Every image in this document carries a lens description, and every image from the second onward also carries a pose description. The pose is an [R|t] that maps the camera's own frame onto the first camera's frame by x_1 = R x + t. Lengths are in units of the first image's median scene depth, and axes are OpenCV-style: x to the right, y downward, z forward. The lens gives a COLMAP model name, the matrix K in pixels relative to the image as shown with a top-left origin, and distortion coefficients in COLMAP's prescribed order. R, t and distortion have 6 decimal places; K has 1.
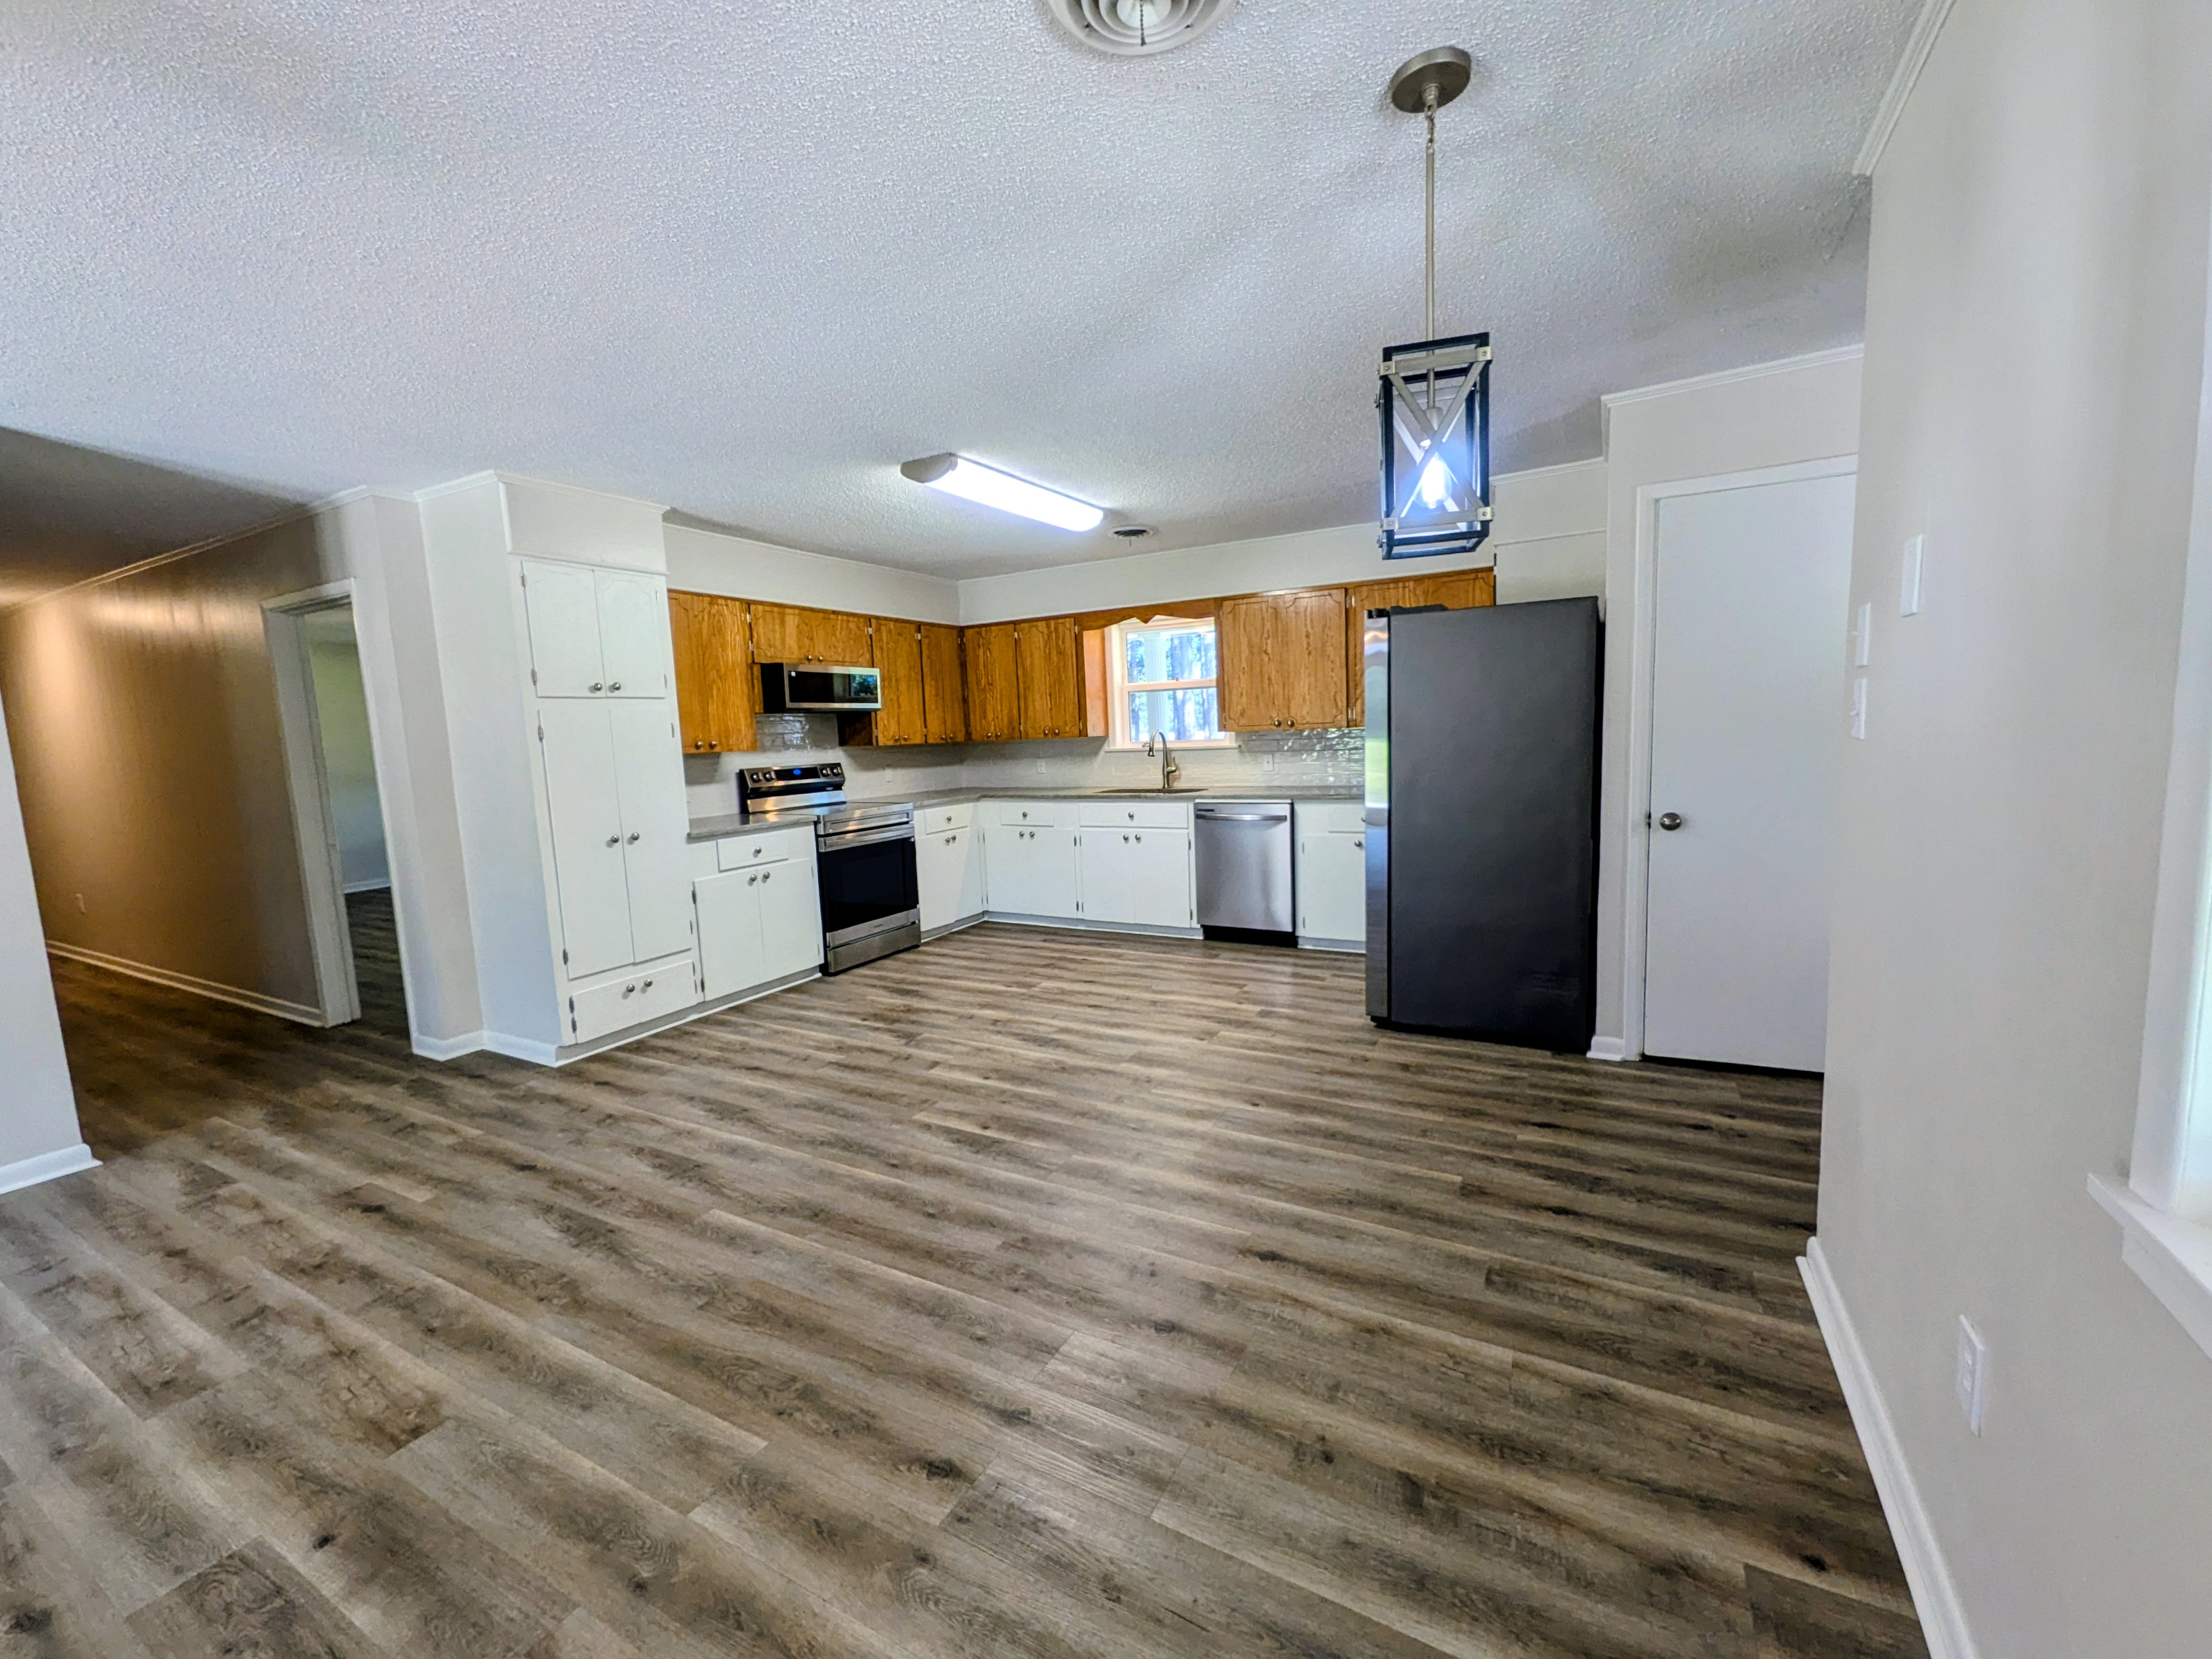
lens RADIAL K [[895.1, 0, 1106.0], [0, 895.1, 833.3], [0, 0, 1]] dist [0.001484, 0.000129]
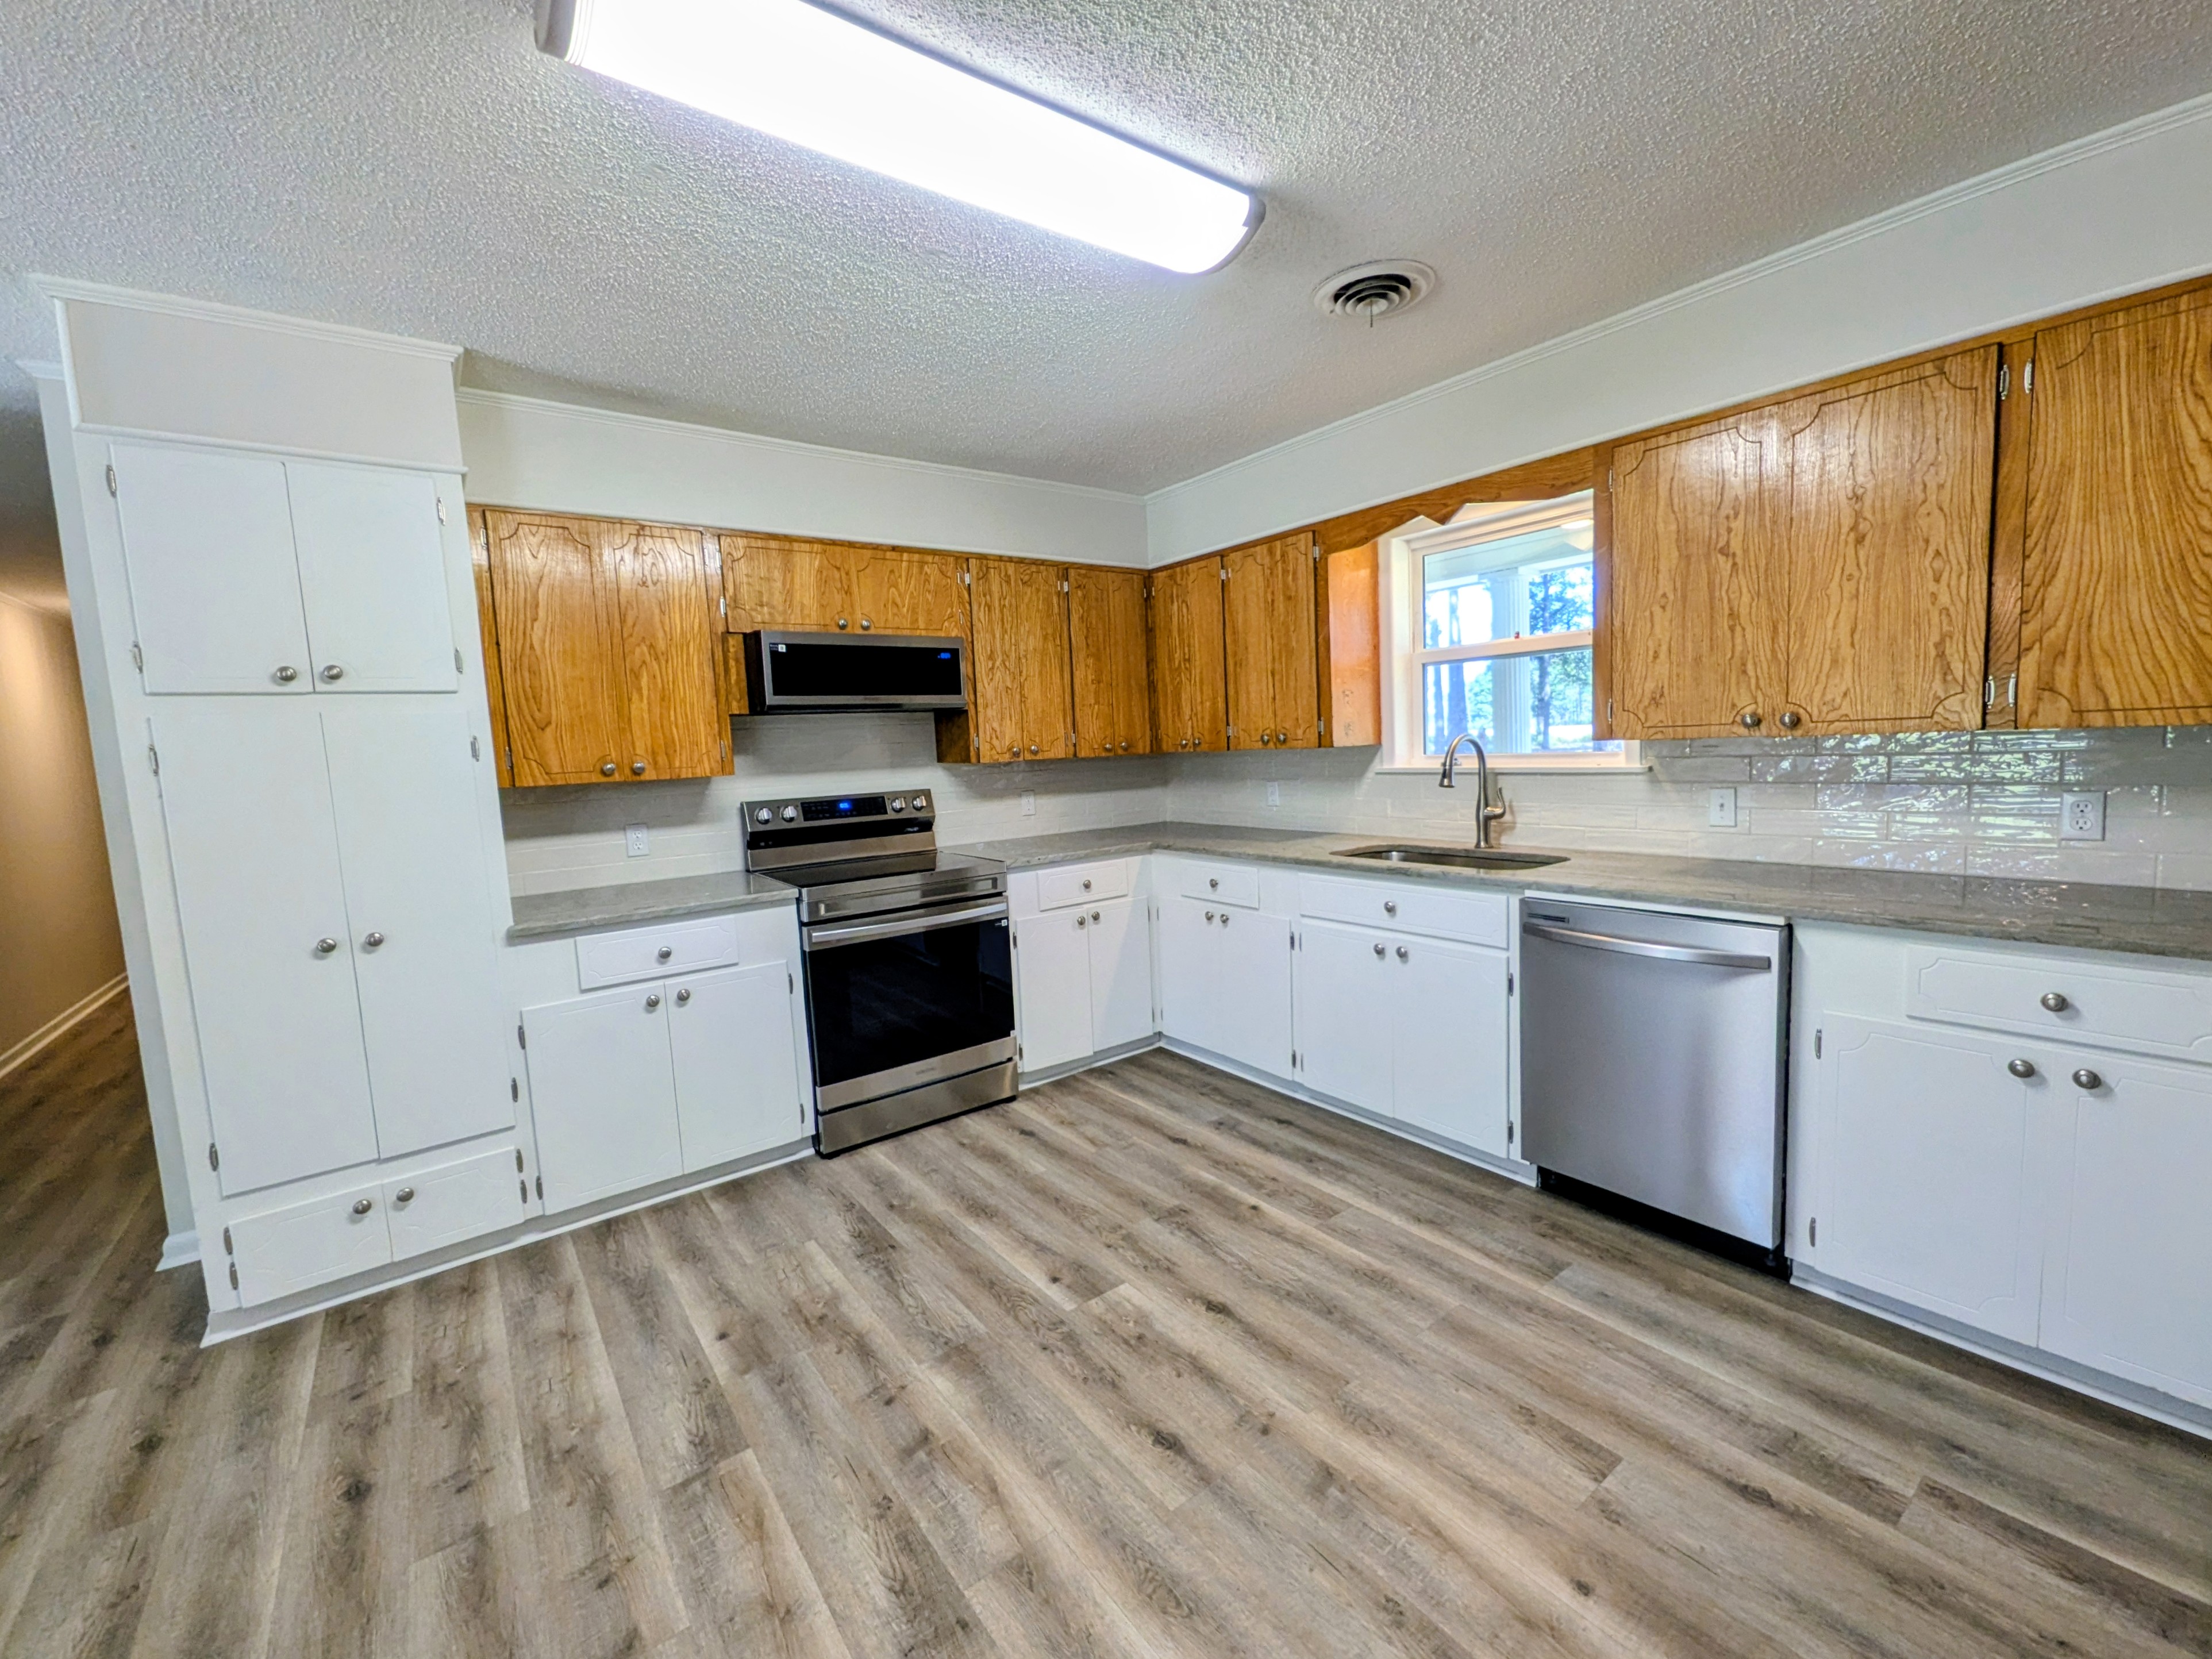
lens RADIAL K [[907.6, 0, 1106.0], [0, 907.6, 829.5], [0, 0, 1]] dist [0.006756, -0.000106]
pose [[0.912974, 0.037808, -0.406263, 0.096509], [-0.037311, 0.999262, 0.009148, -0.068533], [0.406309, 0.006806, 0.913710, 0.518038]]
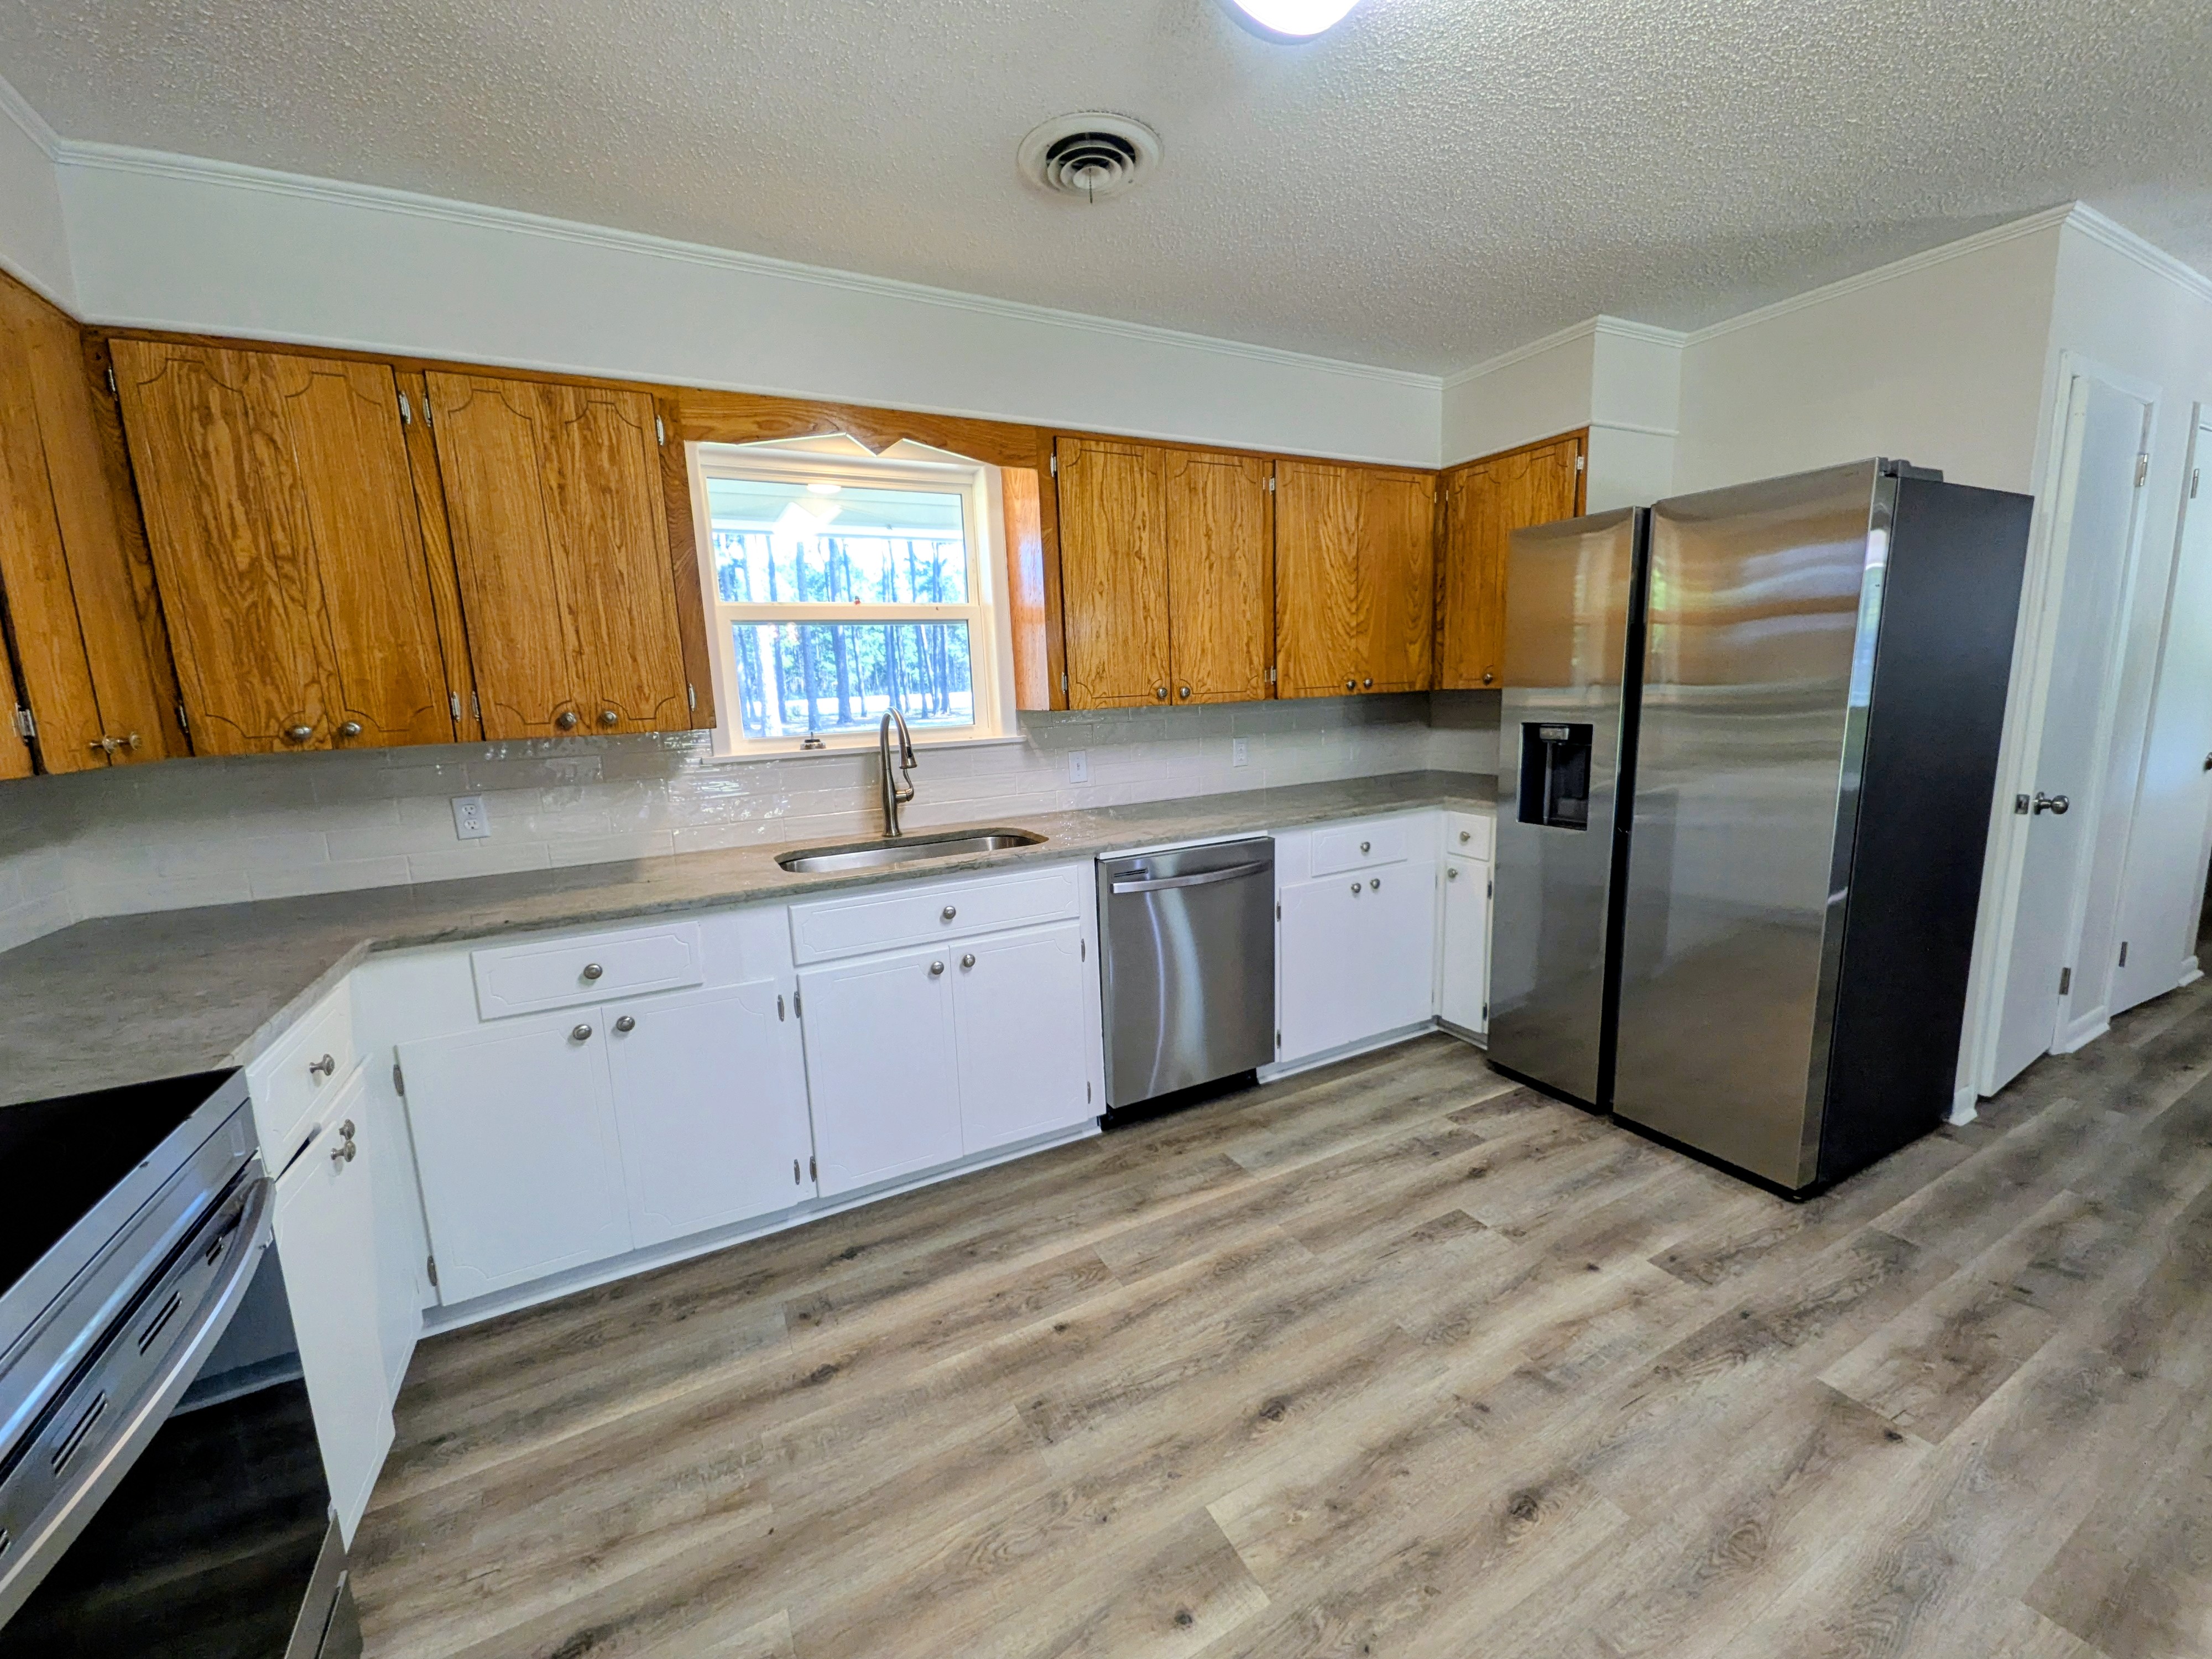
lens RADIAL K [[872.3, 0, 1111.3], [0, 872.3, 830.6], [0, 0, 1]] dist [0.002882, 0.000343]
pose [[0.544283, -0.121853, 0.830005, -0.289625], [0.112379, 0.991068, 0.071805, -0.086485], [-0.831340, 0.054193, 0.553115, 0.782666]]
